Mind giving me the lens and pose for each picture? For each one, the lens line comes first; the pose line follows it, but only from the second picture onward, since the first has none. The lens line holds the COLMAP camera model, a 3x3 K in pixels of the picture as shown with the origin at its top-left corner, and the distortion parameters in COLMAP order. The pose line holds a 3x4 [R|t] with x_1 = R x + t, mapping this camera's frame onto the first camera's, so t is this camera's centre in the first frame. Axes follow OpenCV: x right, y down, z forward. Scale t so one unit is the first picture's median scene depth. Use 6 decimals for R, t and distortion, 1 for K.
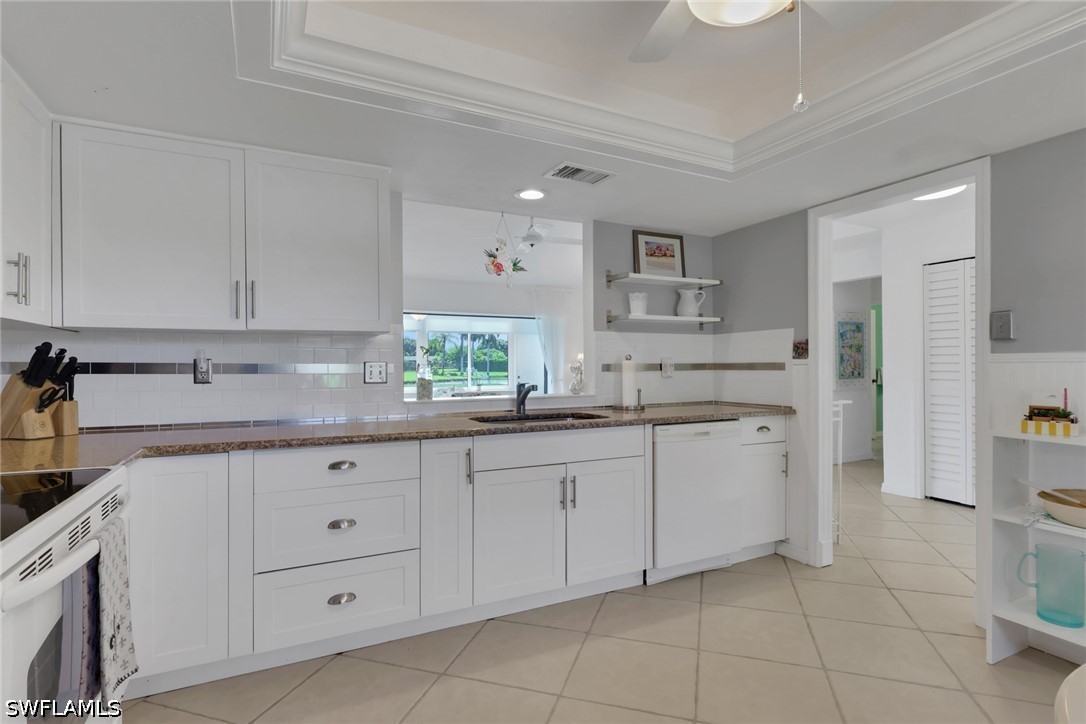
lens RADIAL K [[515.4, 0, 540.0], [0, 515.4, 364.0], [0, 0, 1]] dist [0.000550, 0.000364]
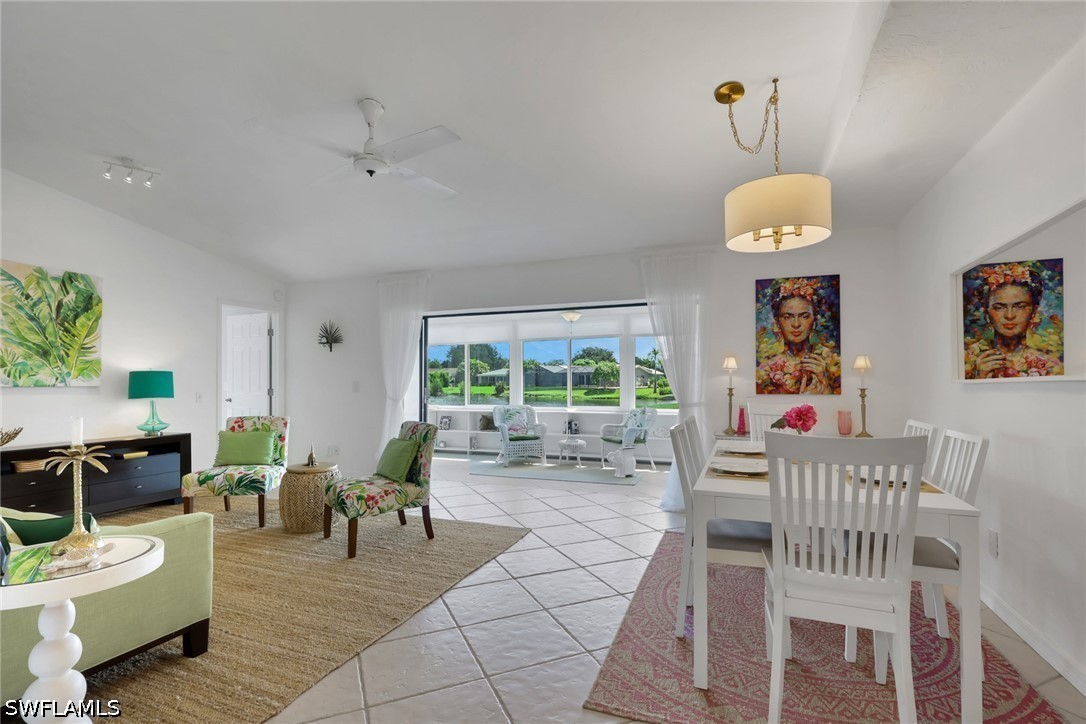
lens RADIAL K [[513.1, 0, 540.0], [0, 513.1, 372.0], [0, 0, 1]] dist [-0.001584, 0.000235]
pose [[0.690443, -0.014200, -0.723248, 0.936612], [0.004285, 0.999870, -0.015540, 0.003152], [0.723374, 0.007630, 0.690414, 1.304558]]
